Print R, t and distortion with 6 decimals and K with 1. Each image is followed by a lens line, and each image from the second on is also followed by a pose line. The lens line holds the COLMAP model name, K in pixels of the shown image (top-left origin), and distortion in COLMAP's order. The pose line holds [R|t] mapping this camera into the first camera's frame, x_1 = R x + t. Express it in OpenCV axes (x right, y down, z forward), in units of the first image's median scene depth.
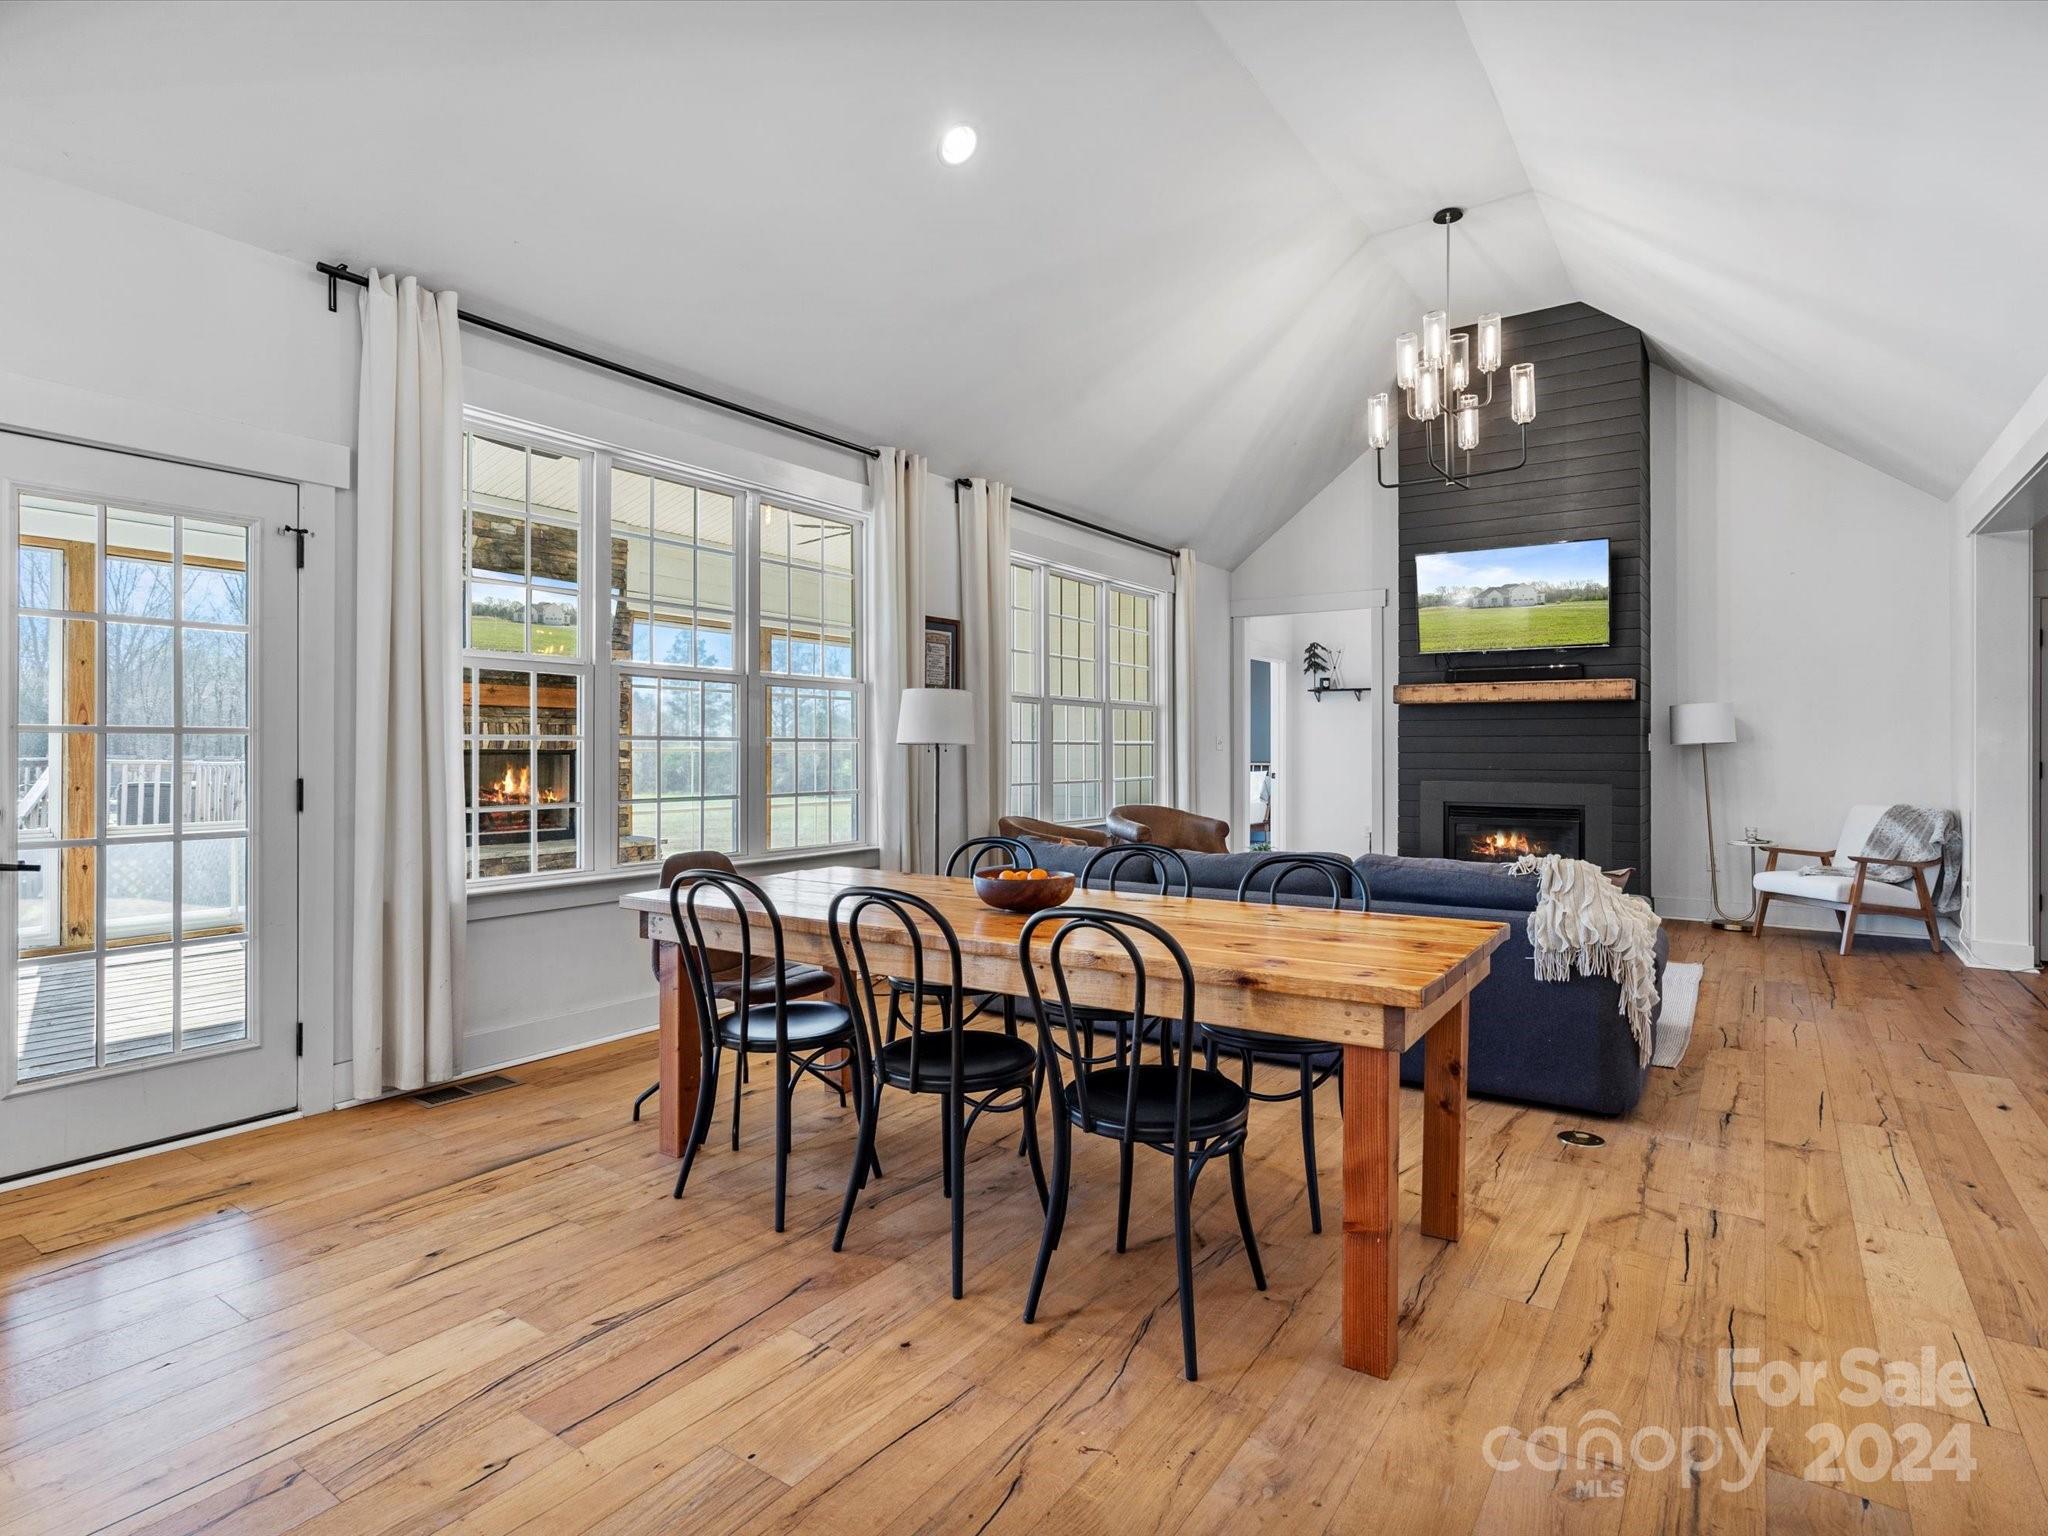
lens RADIAL K [[1067.7, 0, 1024.6], [0, 1067.7, 757.5], [0, 0, 1]] dist [0.000334, 0.000663]
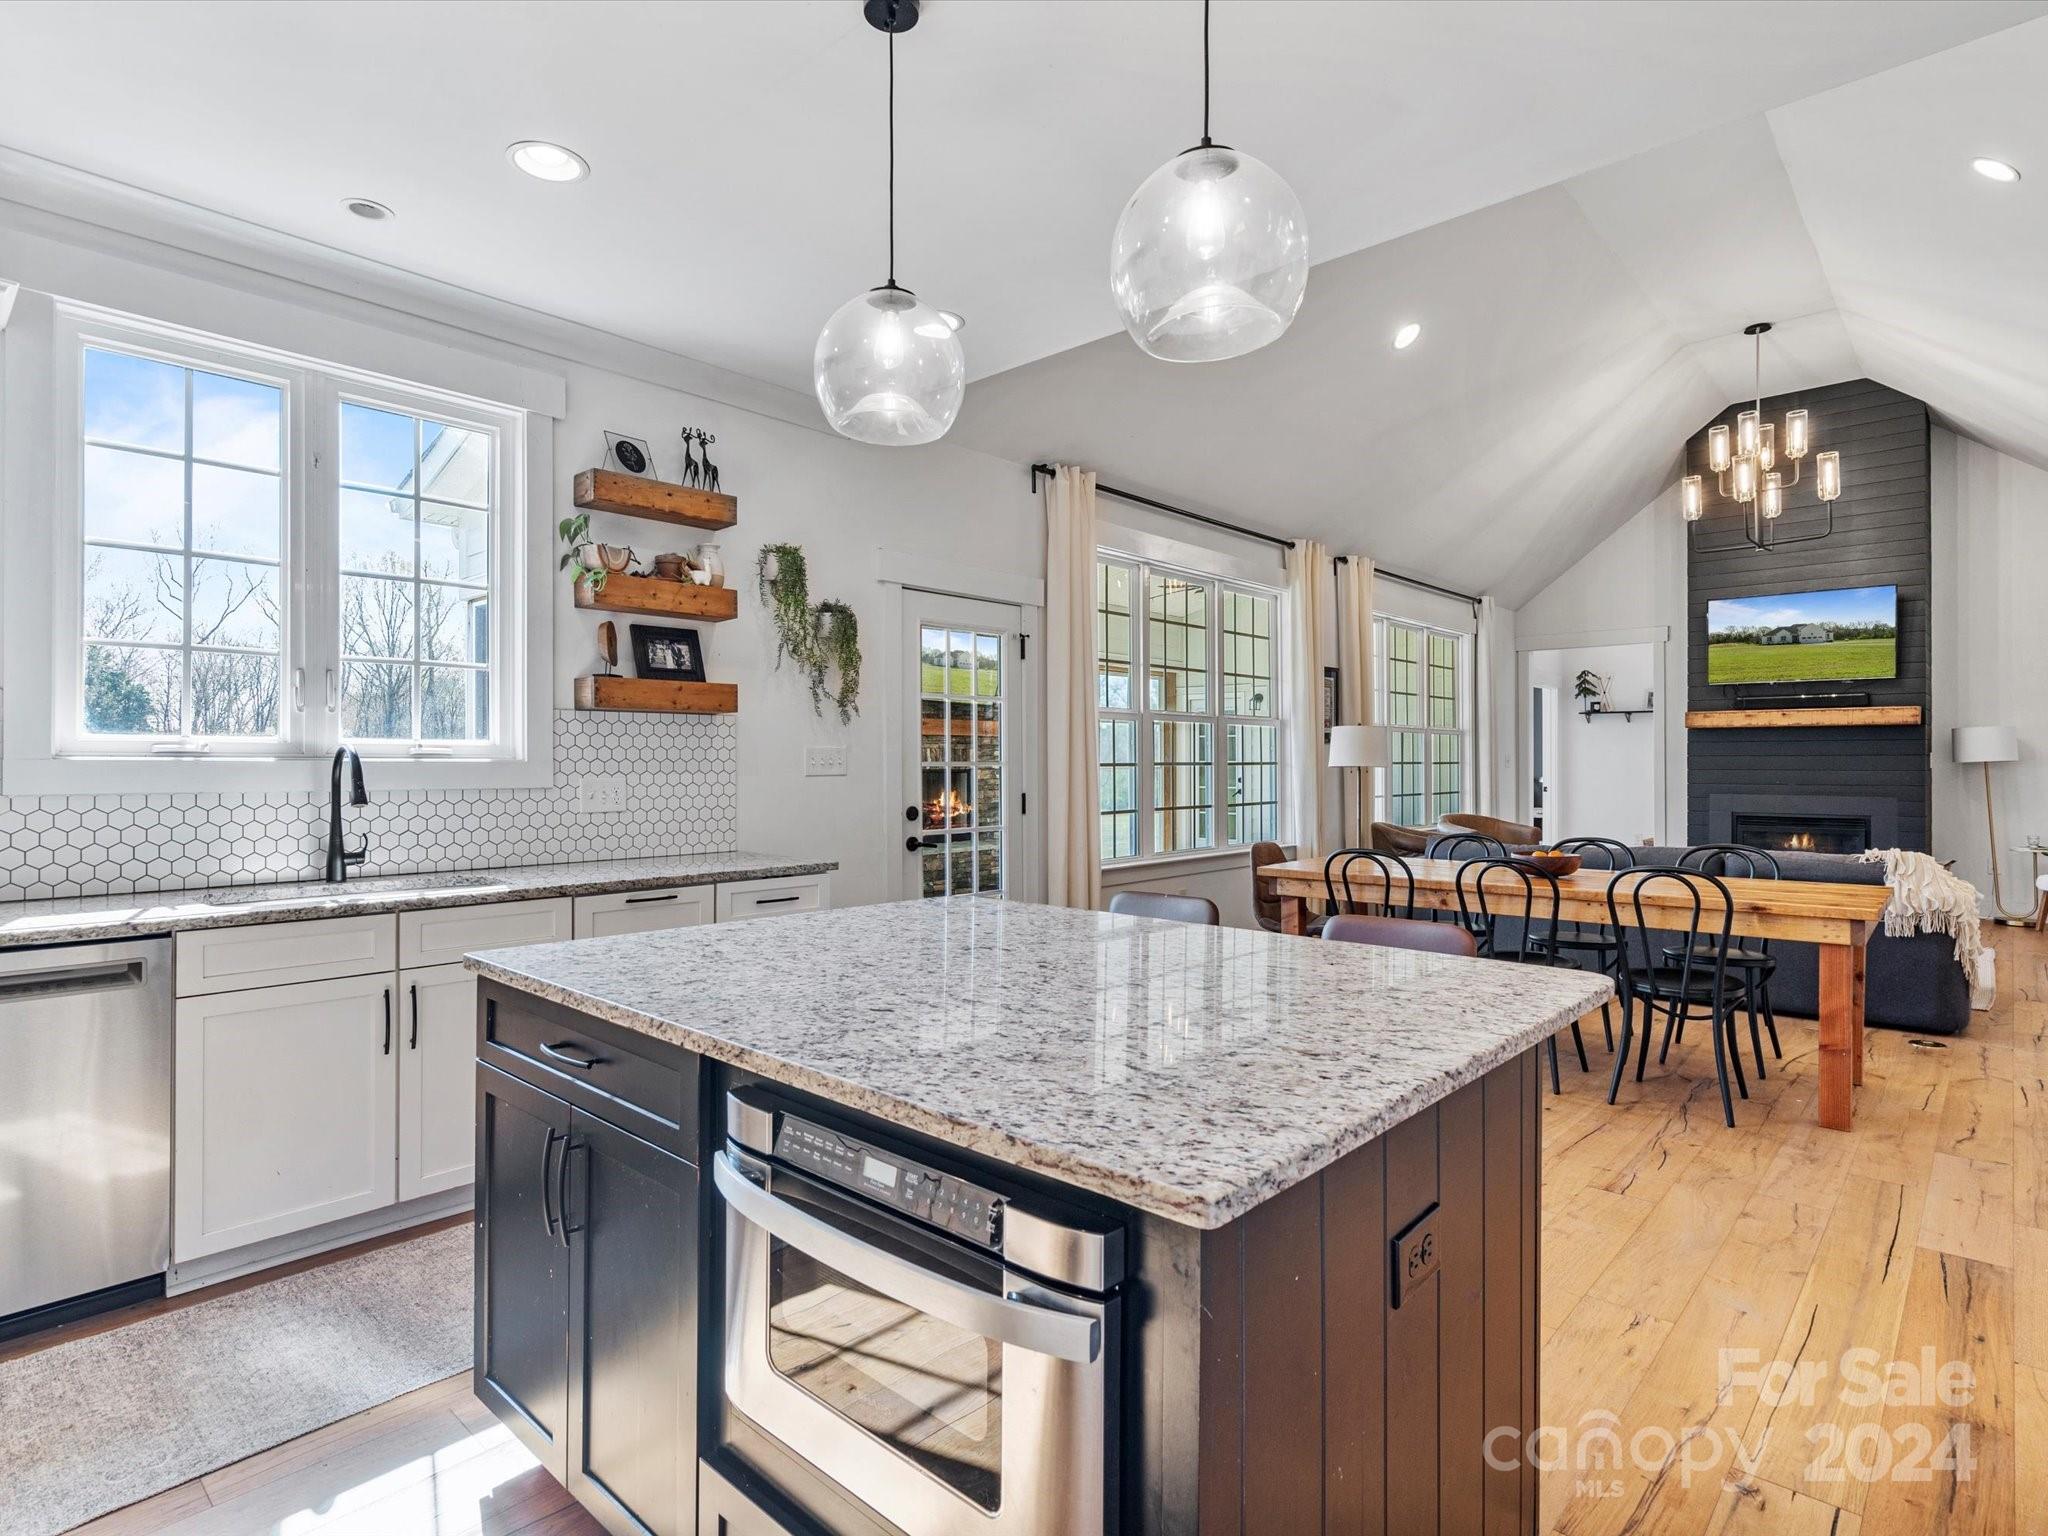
lens RADIAL K [[1070.4, 0, 1025.7], [0, 1070.4, 772.9], [0, 0, 1]] dist [0.001185, 0.000175]
pose [[0.990446, -0.001804, -0.137890, -0.252866], [0.002200, 0.999994, 0.002721, -0.007721], [0.137885, -0.002998, 0.990444, -0.312248]]
